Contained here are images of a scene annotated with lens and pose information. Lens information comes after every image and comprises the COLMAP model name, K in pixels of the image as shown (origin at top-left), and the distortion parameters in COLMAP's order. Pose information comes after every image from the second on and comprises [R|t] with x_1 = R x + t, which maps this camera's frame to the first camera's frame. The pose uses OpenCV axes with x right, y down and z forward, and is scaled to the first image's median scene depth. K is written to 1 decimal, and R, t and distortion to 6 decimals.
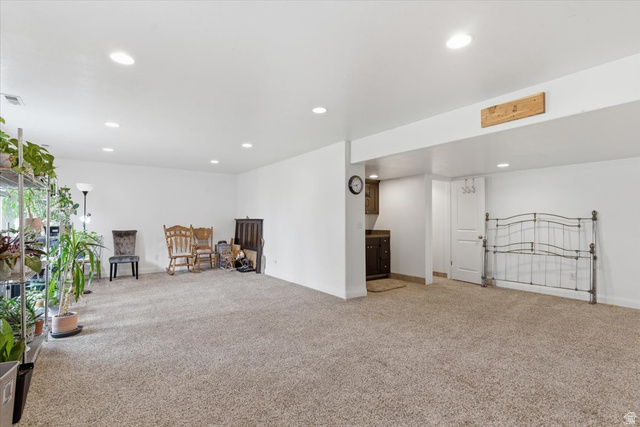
lens RADIAL K [[309.3, 0, 319.7], [0, 309.3, 223.3], [0, 0, 1]] dist [0.001663, 0.000200]
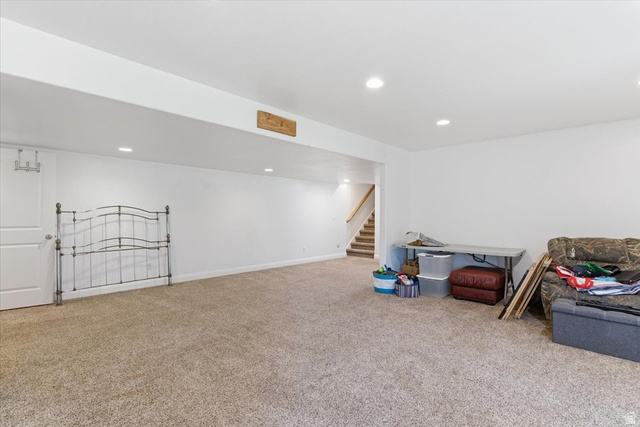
lens RADIAL K [[311.9, 0, 320.0], [0, 311.9, 213.5], [0, 0, 1]] dist [0.001287, 0.000013]
pose [[-0.196769, 0.003274, 0.980444, -0.335112], [0.001580, 0.999994, -0.003022, -0.005908], [-0.980449, 0.000954, -0.196773, 0.596880]]
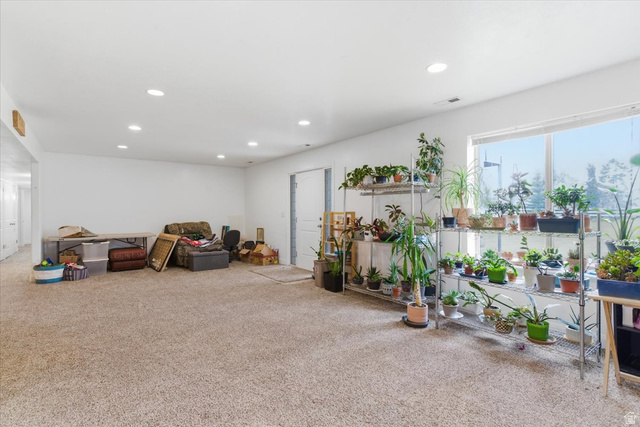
lens RADIAL K [[311.9, 0, 320.0], [0, 311.9, 213.5], [0, 0, 1]] dist [0.001287, 0.000013]
pose [[-0.999341, 0.003120, -0.036162, -0.305102], [0.002623, 0.999902, 0.013777, -0.010276], [0.036201, 0.013673, -0.999251, 1.272172]]
